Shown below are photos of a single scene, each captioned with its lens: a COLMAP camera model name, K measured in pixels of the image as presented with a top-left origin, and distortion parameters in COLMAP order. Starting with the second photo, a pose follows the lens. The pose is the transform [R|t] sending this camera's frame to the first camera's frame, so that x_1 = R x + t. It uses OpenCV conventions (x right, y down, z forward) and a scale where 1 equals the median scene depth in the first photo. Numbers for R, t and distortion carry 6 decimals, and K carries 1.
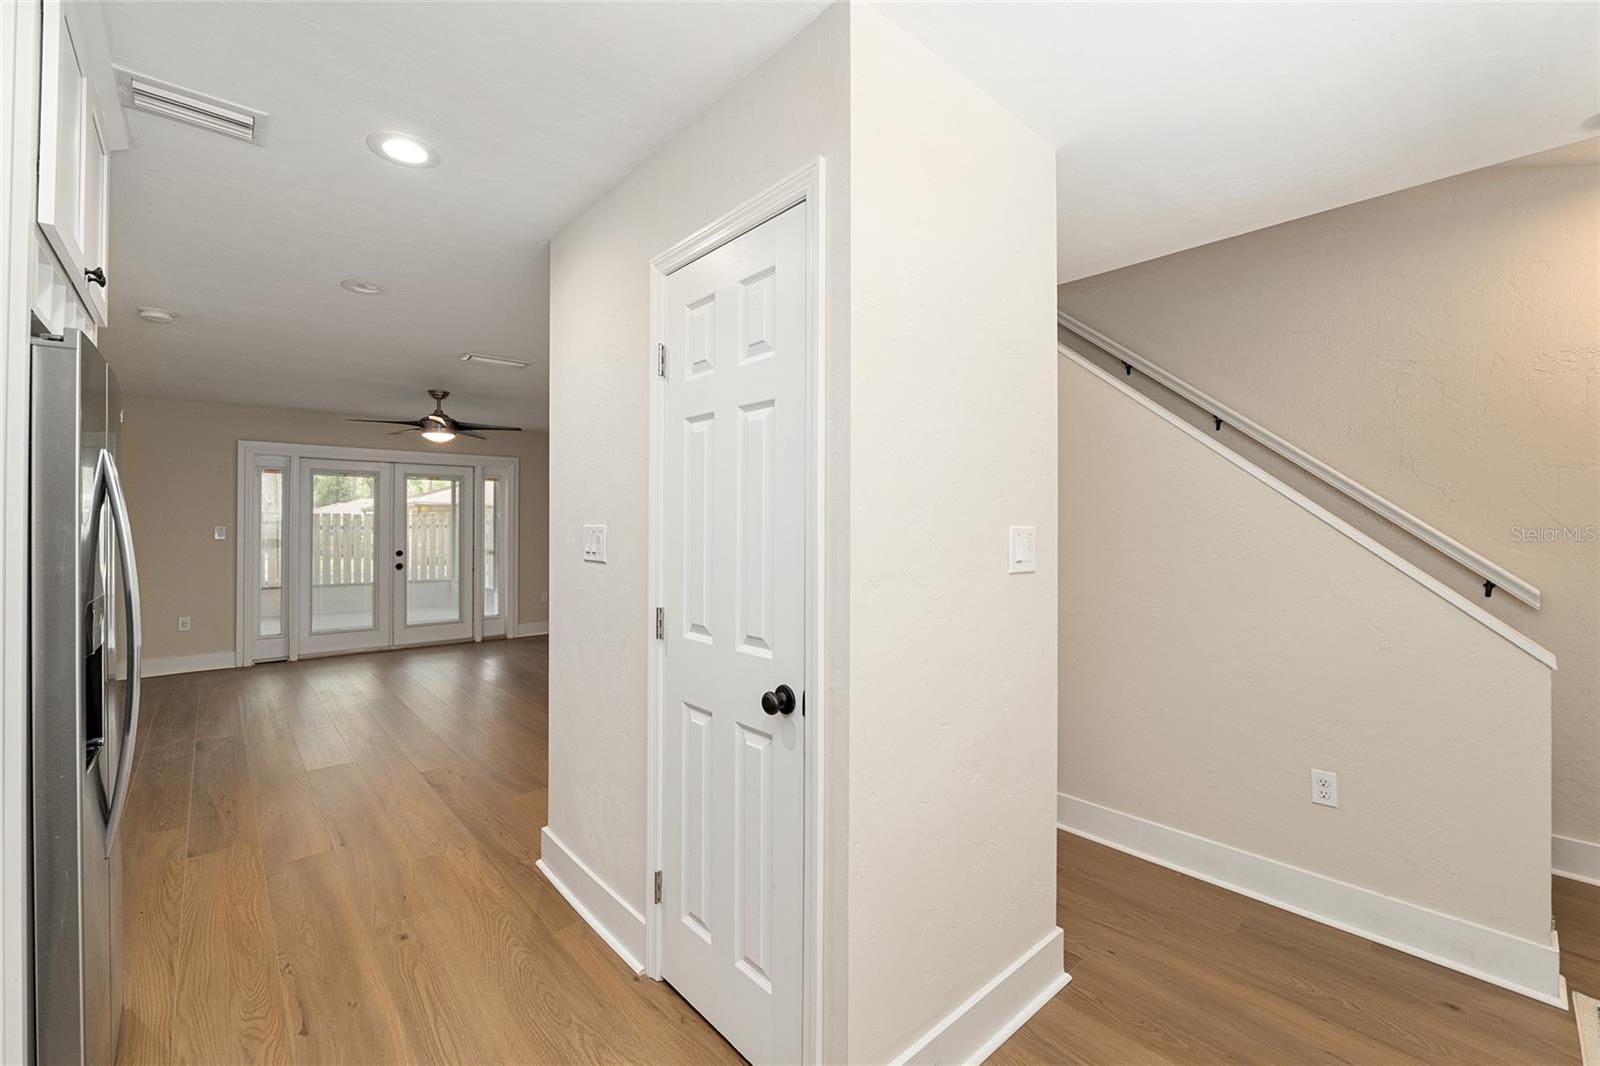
lens RADIAL K [[666.7, 0, 795.0], [0, 666.7, 519.7], [0, 0, 1]] dist [0.002825, 0.000047]
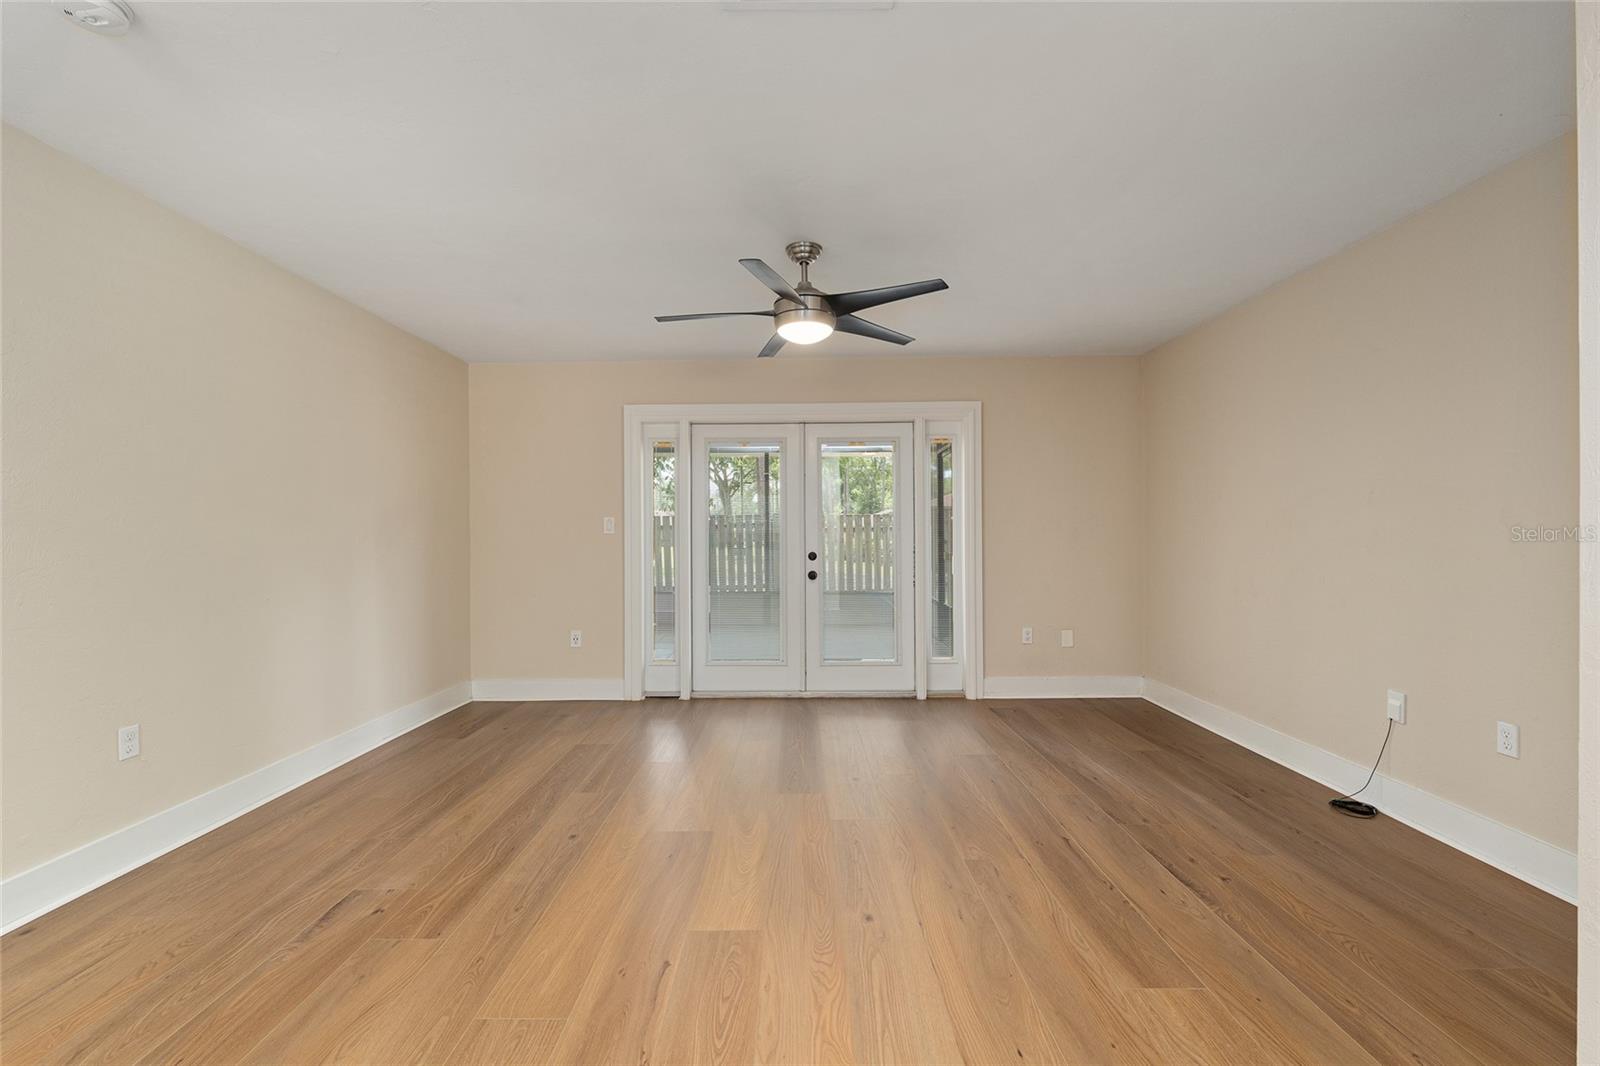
lens RADIAL K [[693.7, 0, 799.8], [0, 693.7, 527.7], [0, 0, 1]] dist [0.000451, -0.001424]
pose [[0.754354, -0.016266, -0.656267, -0.145786], [0.011161, 0.999866, -0.011954, 0.031341], [0.656373, 0.001693, 0.754434, 0.479735]]
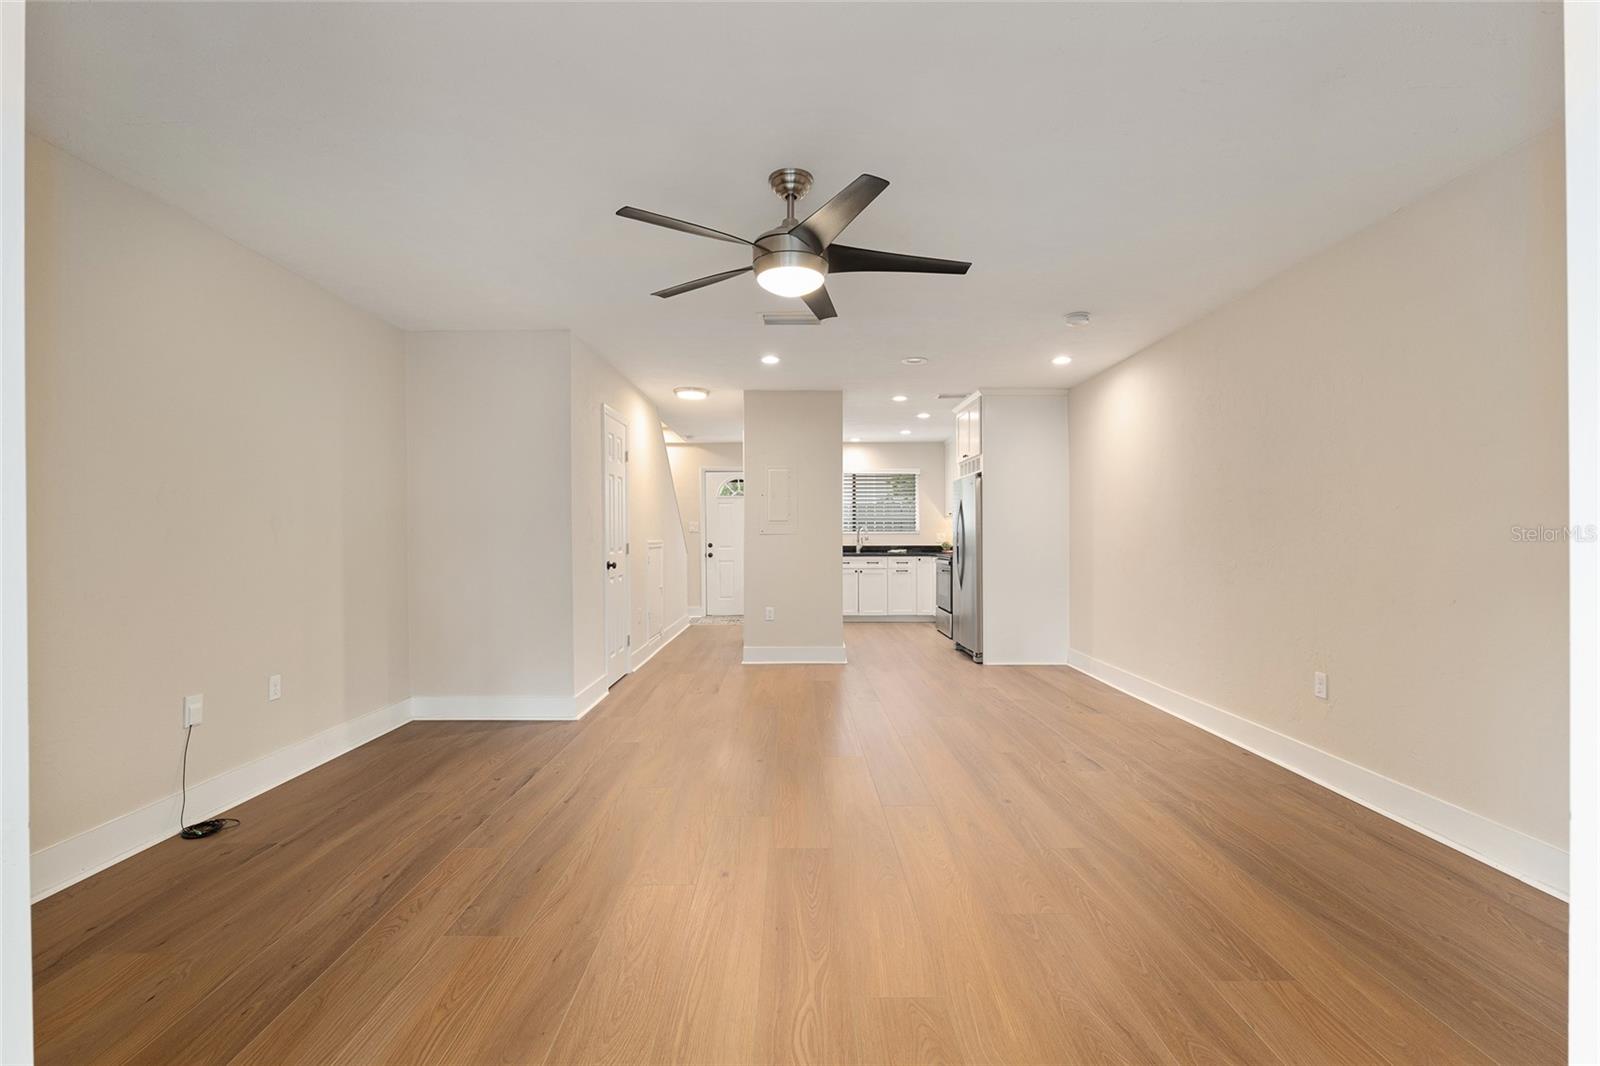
lens RADIAL K [[693.7, 0, 785.7], [0, 693.7, 535.9], [0, 0, 1]] dist [0.000451, -0.001424]
pose [[-0.745109, -0.001389, 0.666941, -0.683814], [-0.000083, 0.999998, 0.001991, 0.033682], [-0.666943, 0.001428, -0.745108, 1.101072]]
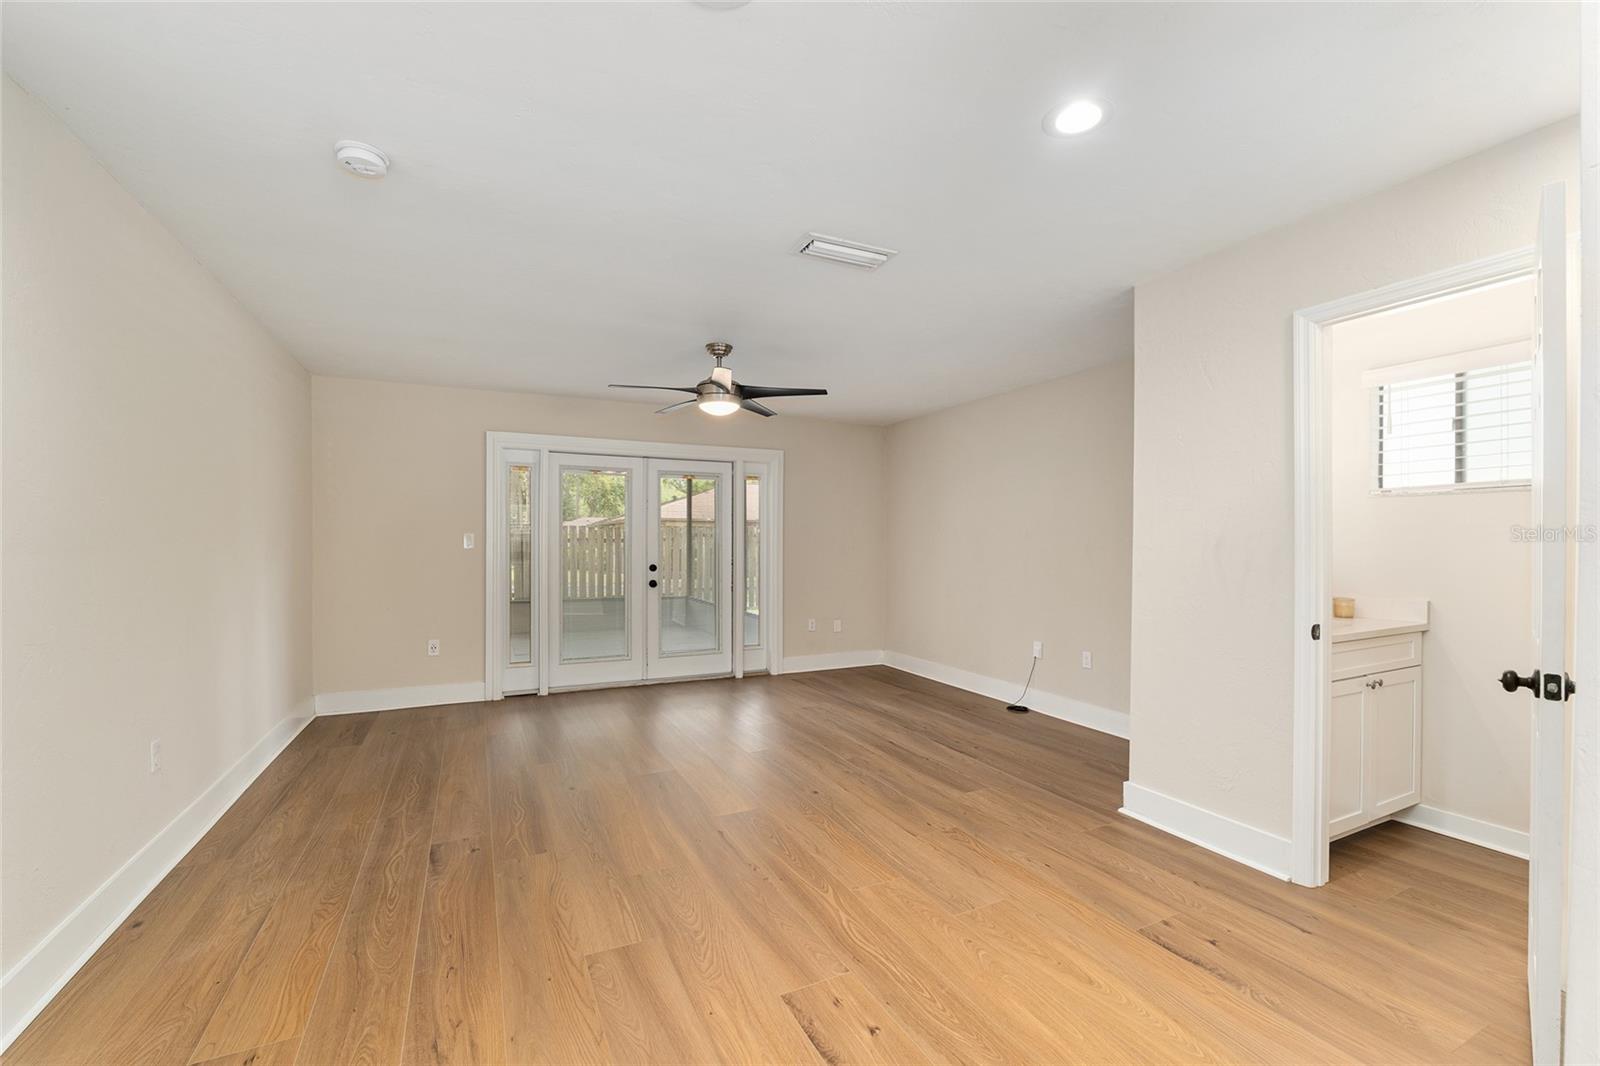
lens RADIAL K [[666.7, 0, 809.2], [0, 666.7, 542.6], [0, 0, 1]] dist [0.002825, 0.000047]
pose [[0.968635, -0.000695, -0.248485, -0.211172], [0.001376, 0.999996, 0.002567, 0.018088], [0.248482, -0.002828, 0.968632, 0.261613]]
